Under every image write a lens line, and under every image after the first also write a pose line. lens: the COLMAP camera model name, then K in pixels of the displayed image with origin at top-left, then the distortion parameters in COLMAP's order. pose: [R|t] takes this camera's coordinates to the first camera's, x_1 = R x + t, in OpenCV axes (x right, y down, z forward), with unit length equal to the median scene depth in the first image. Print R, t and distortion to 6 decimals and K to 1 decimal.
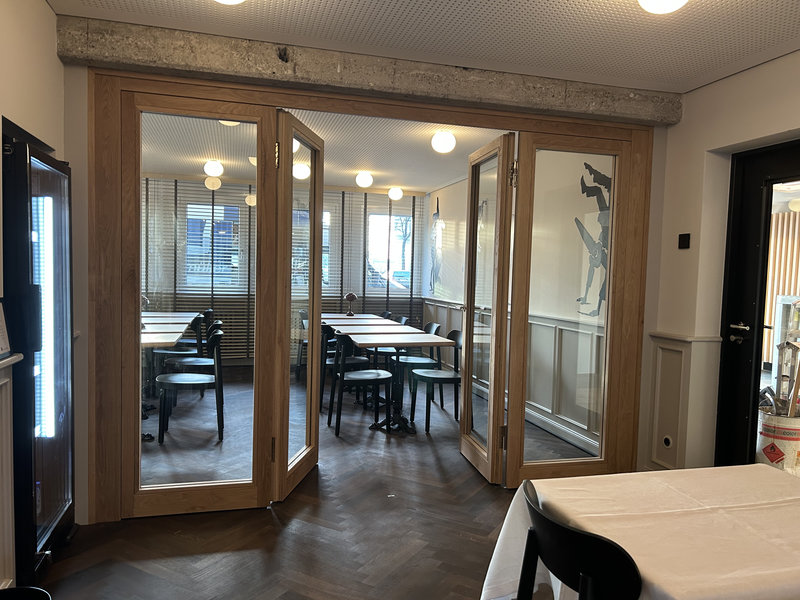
lens RADIAL K [[614.9, 0, 403.5], [0, 614.9, 305.1], [0, 0, 1]] dist [0.062359, -0.074877]
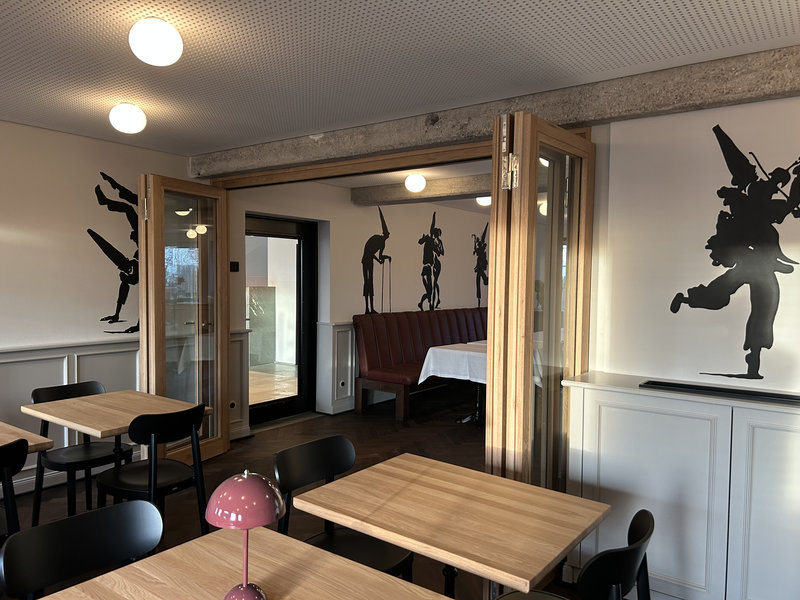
lens RADIAL K [[602.4, 0, 408.0], [0, 602.4, 304.0], [0, 0, 1]] dist [0.058904, -0.086209]
pose [[-0.621472, -0.068285, 0.780454, -0.919447], [0.013389, 0.995123, 0.097729, -0.147365], [-0.783322, 0.071185, -0.617527, 1.552146]]
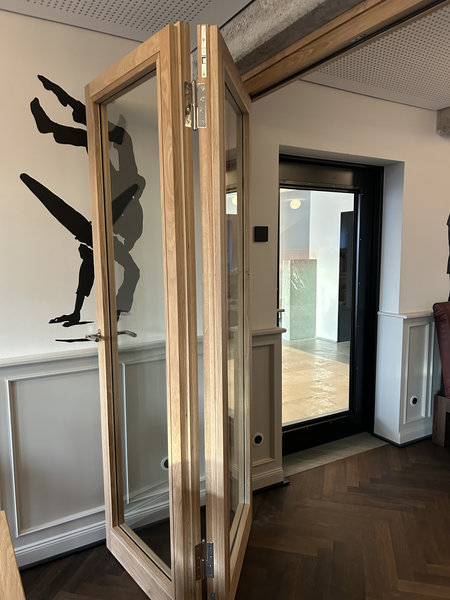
lens RADIAL K [[451.8, 0, 227.4], [0, 451.8, 305.6], [0, 0, 1]] dist [0.058904, -0.086209]
pose [[-0.265451, -0.143872, 0.953329, -0.218056], [0.051044, 0.985319, 0.162912, -0.108321], [-0.962772, 0.091907, -0.254210, 1.225096]]
